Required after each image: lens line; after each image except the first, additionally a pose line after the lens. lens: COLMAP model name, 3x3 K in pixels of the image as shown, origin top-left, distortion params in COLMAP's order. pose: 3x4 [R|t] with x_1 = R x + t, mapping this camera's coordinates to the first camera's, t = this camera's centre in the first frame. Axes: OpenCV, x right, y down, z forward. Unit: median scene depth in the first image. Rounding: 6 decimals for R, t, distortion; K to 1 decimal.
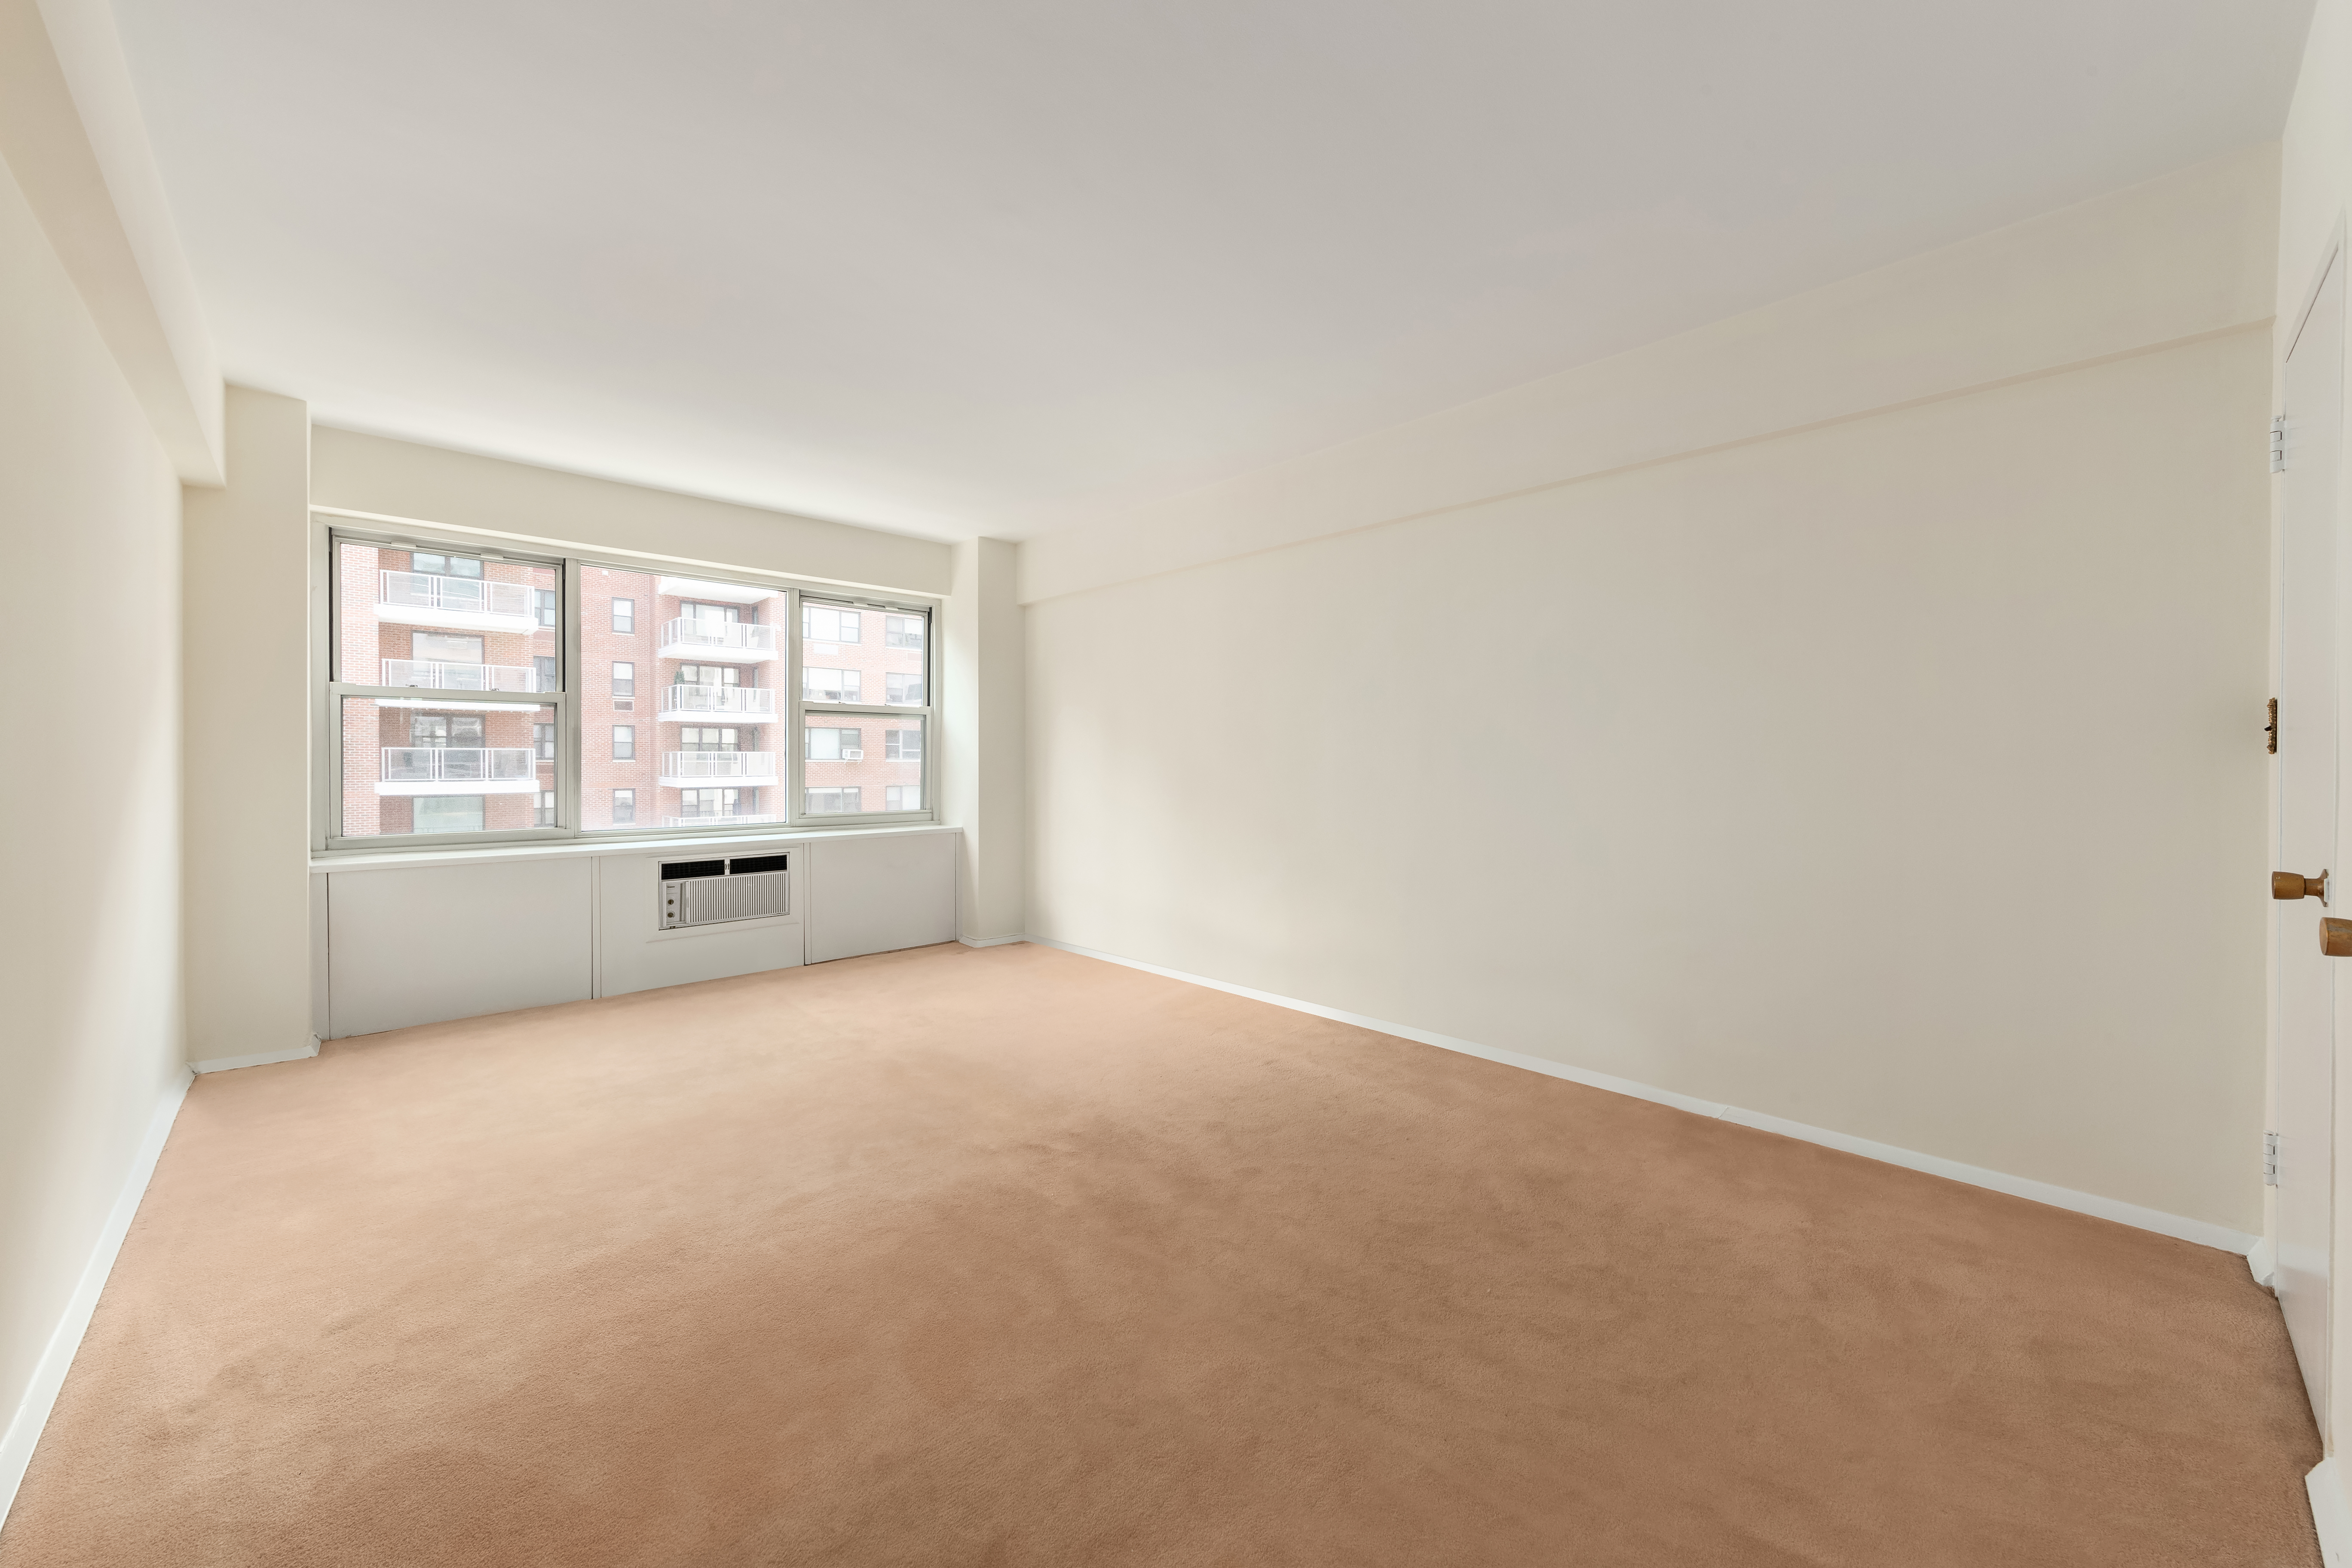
lens RADIAL K [[852.0, 0, 1164.0], [0, 852.0, 772.5], [0, 0, 1]] dist [-0.007421, -0.000036]
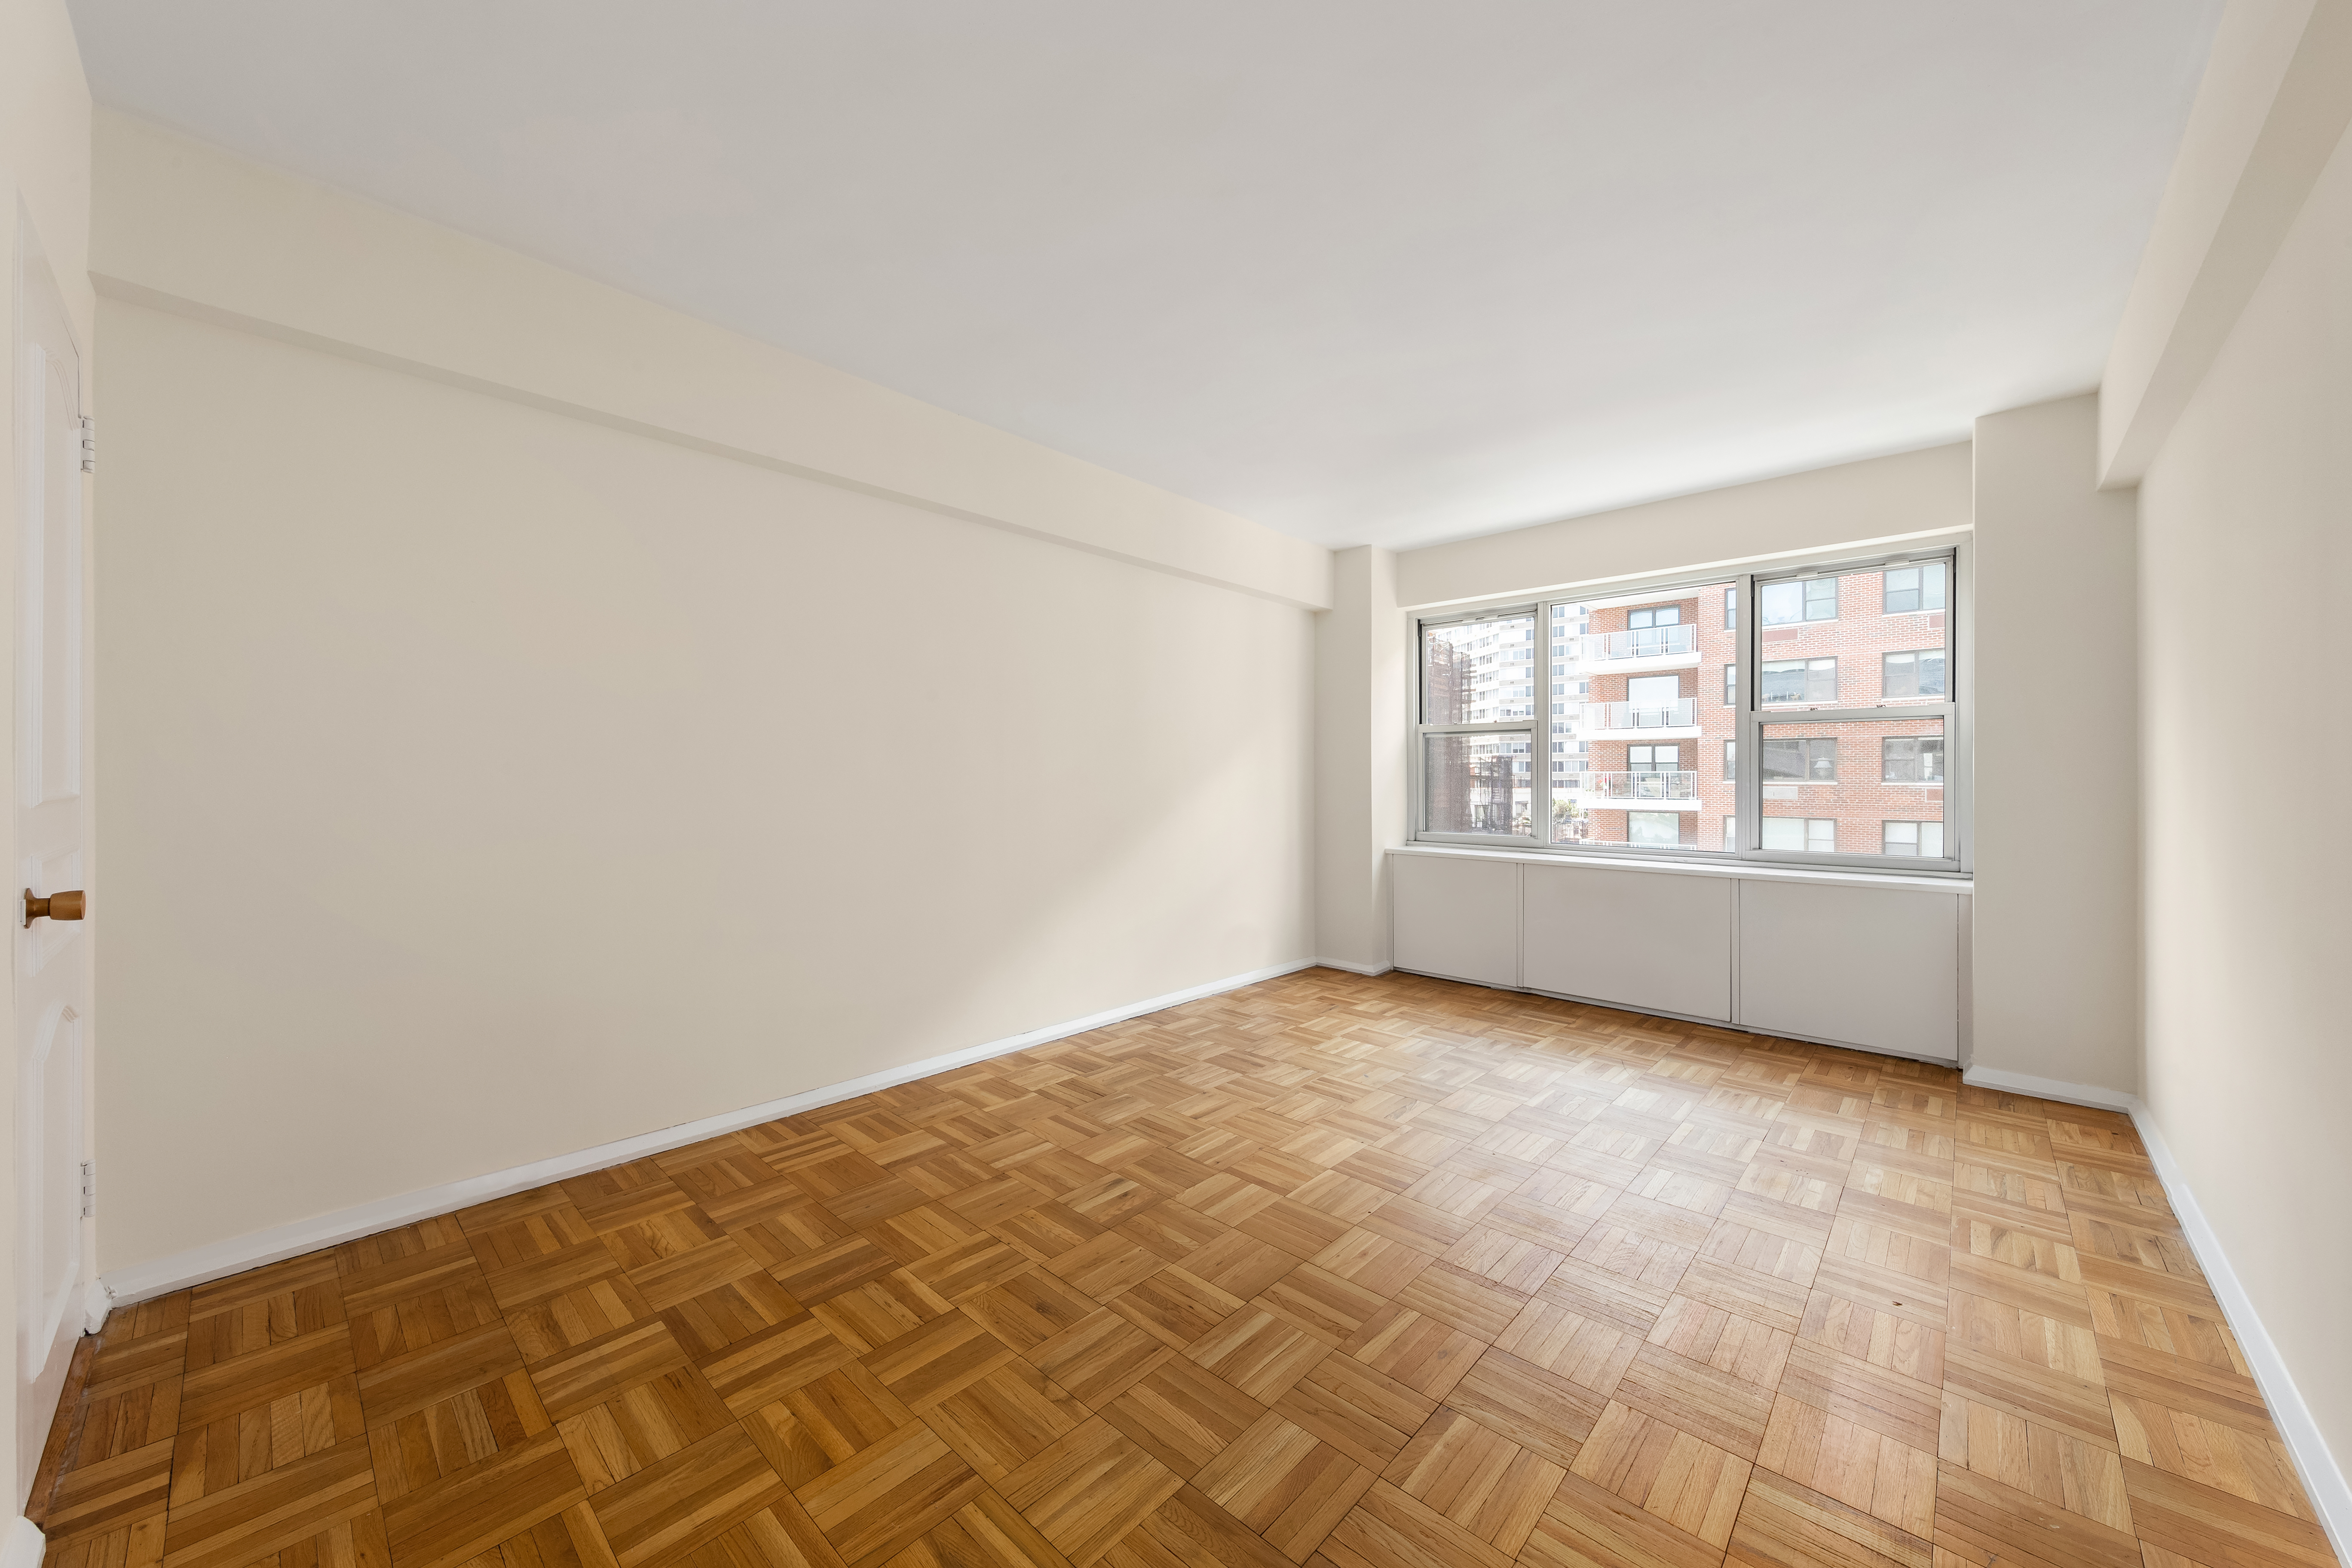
lens RADIAL K [[852.0, 0, 1169.3], [0, 852.0, 780.5], [0, 0, 1]] dist [-0.007421, -0.000036]
pose [[0.098878, 0.006671, -0.995077, 0.313321], [-0.016984, 0.999843, 0.005016, -0.010271], [0.994955, 0.016404, 0.098976, 0.353044]]
